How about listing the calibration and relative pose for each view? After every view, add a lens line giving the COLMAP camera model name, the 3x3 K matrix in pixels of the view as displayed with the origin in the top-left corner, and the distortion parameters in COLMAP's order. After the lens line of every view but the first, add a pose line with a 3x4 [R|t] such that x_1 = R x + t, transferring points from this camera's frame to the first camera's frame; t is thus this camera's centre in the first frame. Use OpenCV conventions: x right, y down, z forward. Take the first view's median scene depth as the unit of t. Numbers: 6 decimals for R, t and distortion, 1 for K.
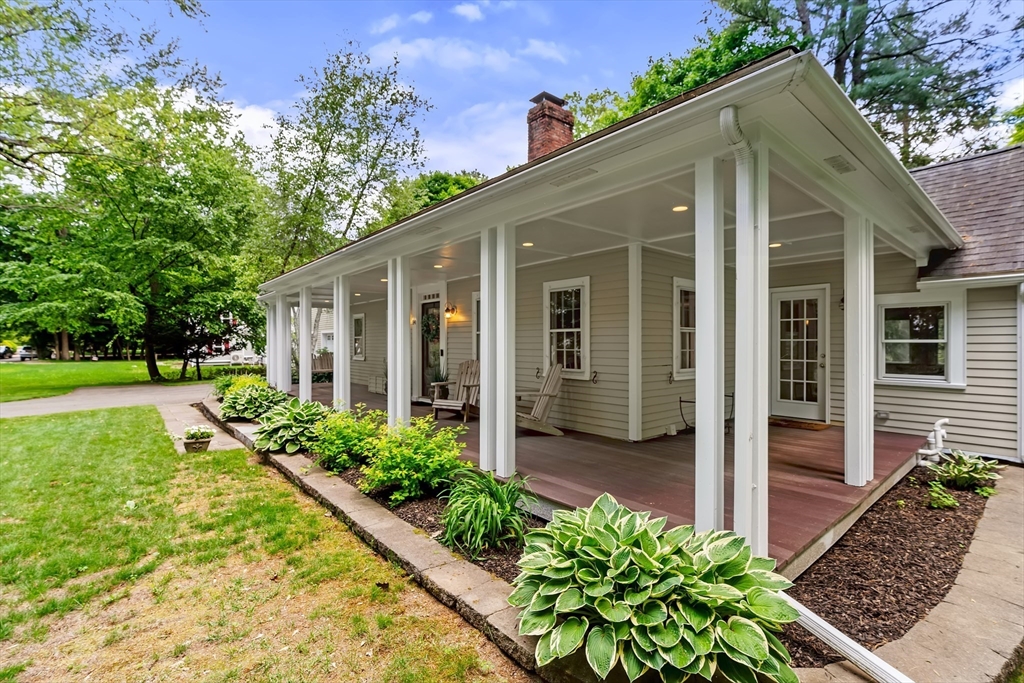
lens RADIAL K [[462.9, 0, 510.1], [0, 462.9, 344.4], [0, 0, 1]] dist [-0.012942, 0.002412]
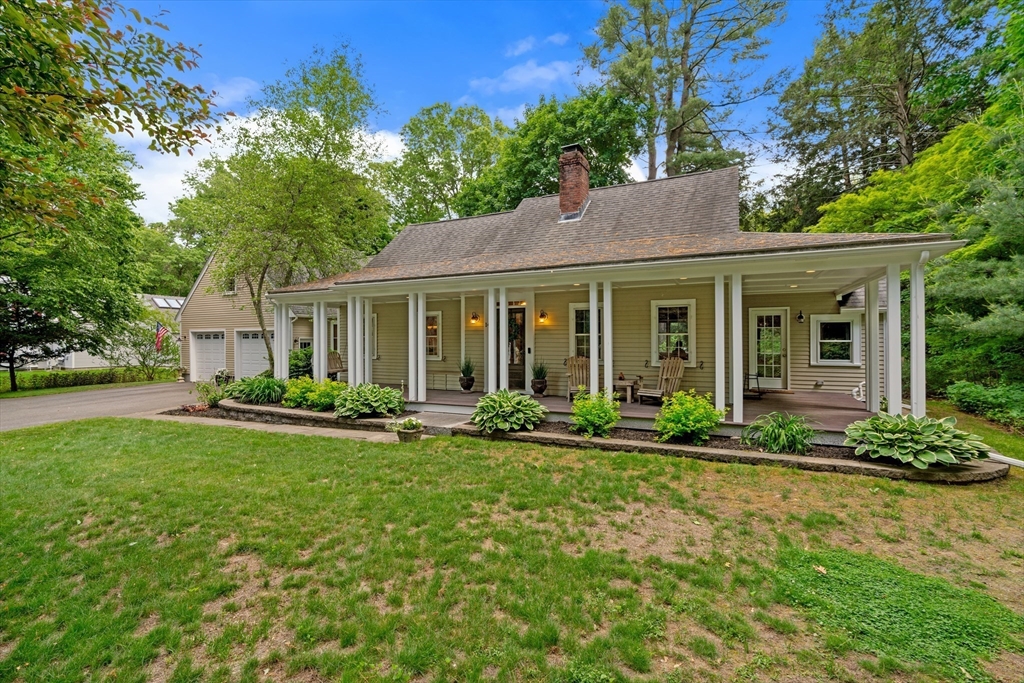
lens RADIAL K [[462.9, 0, 512.8], [0, 462.9, 336.8], [0, 0, 1]] dist [-0.012942, 0.002412]
pose [[0.915580, 0.001007, 0.402135, -0.909039], [0.003042, 0.999951, -0.009430, -0.009539], [-0.402125, 0.009857, 0.915532, -0.135617]]
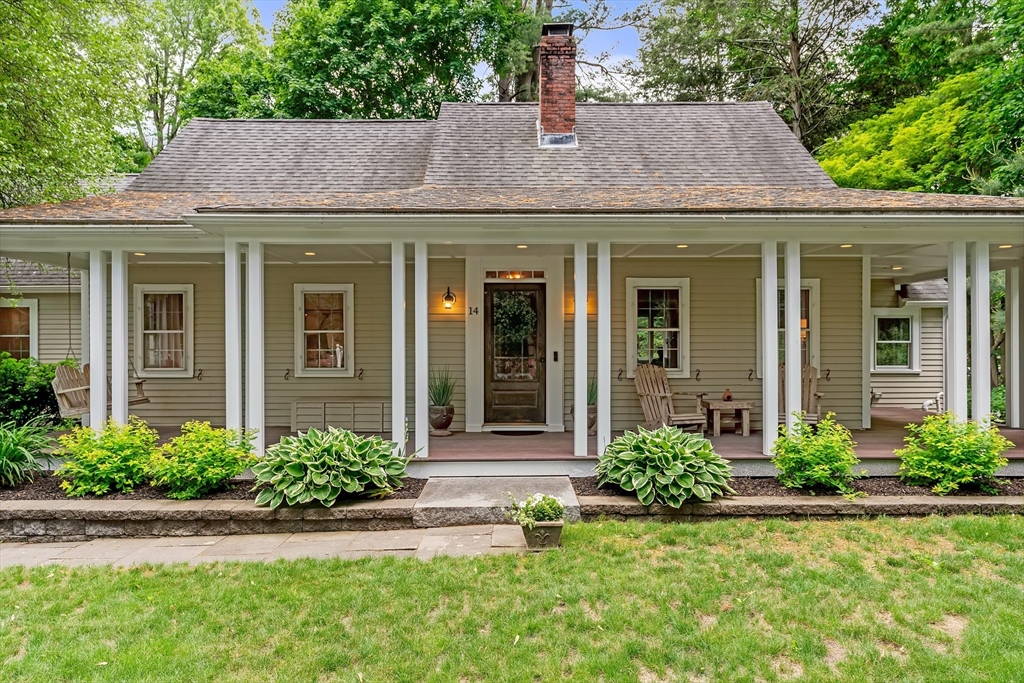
lens RADIAL K [[663.7, 0, 513.5], [0, 663.7, 341.8], [0, 0, 1]] dist [-0.001463, 0.002523]
pose [[0.634391, 0.003174, 0.773006, -1.311681], [0.002226, 0.999980, -0.005933, 0.002287], [-0.773009, 0.005484, 0.634371, 0.539375]]
